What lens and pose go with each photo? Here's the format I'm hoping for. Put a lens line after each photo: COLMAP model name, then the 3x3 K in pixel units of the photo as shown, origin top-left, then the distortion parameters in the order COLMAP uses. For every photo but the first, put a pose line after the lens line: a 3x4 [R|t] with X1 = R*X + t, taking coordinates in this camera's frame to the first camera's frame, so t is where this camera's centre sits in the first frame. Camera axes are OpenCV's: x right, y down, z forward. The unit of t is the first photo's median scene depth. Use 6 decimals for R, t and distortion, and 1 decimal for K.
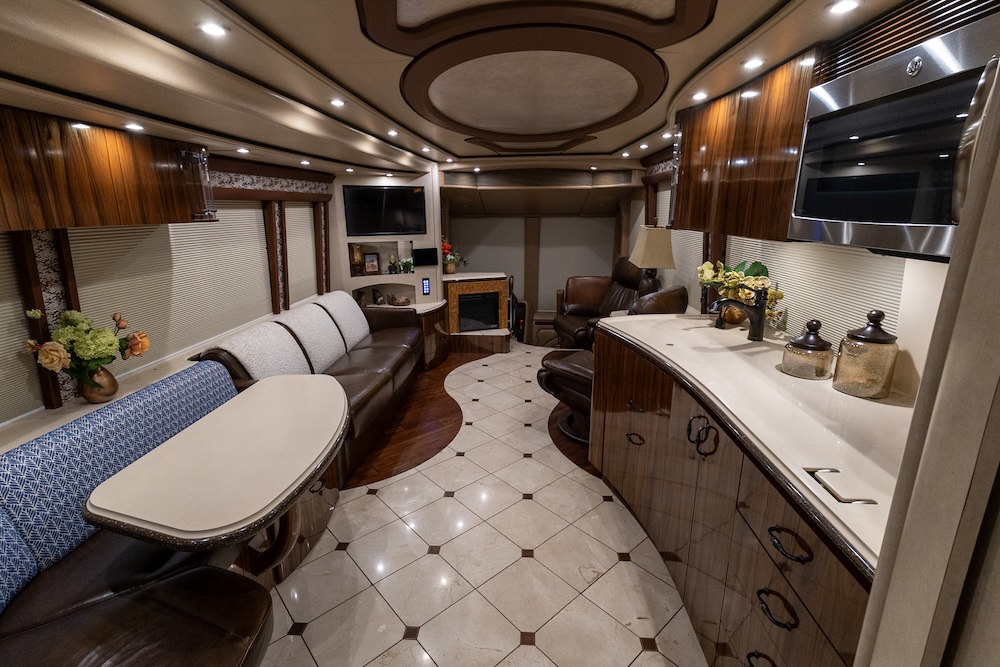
lens RADIAL K [[463.5, 0, 500.0], [0, 463.5, 333.5], [0, 0, 1]] dist [0.025089, -0.000231]
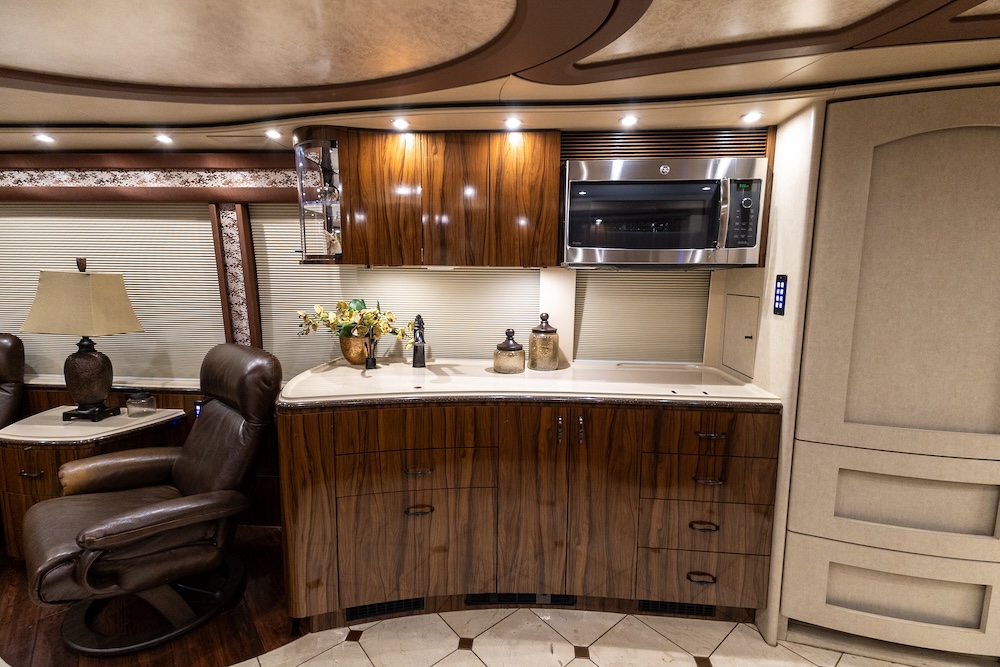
lens RADIAL K [[456.4, 0, 497.9], [0, 456.4, 333.9], [0, 0, 1]] dist [0.025900, -0.007116]
pose [[0.026694, -0.124641, 0.991843, -0.409401], [0.252300, 0.960915, 0.113964, -0.113827], [-0.967281, 0.247200, 0.057098, 0.645453]]
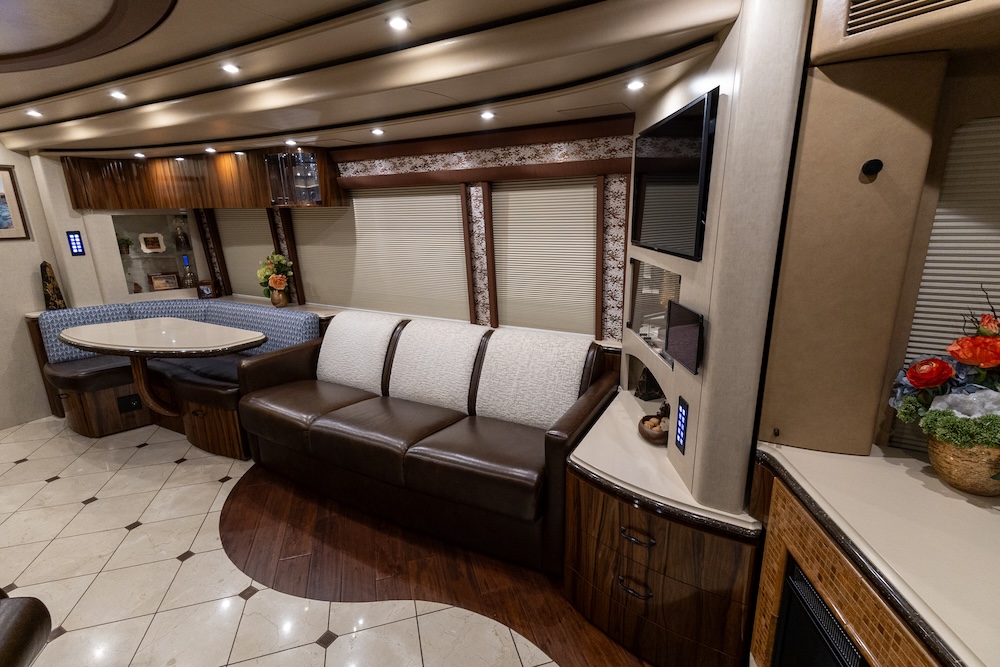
lens RADIAL K [[456.4, 0, 497.9], [0, 456.4, 333.9], [0, 0, 1]] dist [0.025900, -0.007116]
pose [[-0.424155, 0.265479, -0.865802, 0.271334], [-0.211622, 0.900537, 0.379803, -0.475305], [0.880516, 0.344318, -0.325786, 1.831635]]
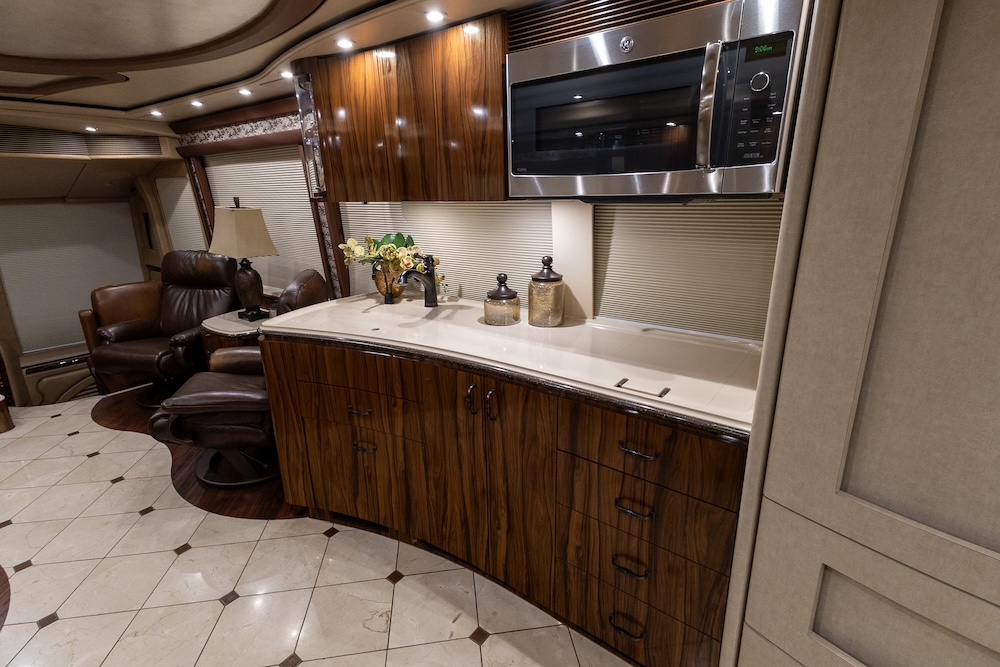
lens RADIAL K [[477.5, 0, 496.8], [0, 477.5, 333.3], [0, 0, 1]] dist [0.016984, -0.000531]
pose [[0.567519, -0.245685, 0.785850, -0.185965], [0.233774, 0.963245, 0.132320, -0.029351], [-0.789475, 0.108617, 0.604095, 0.220117]]
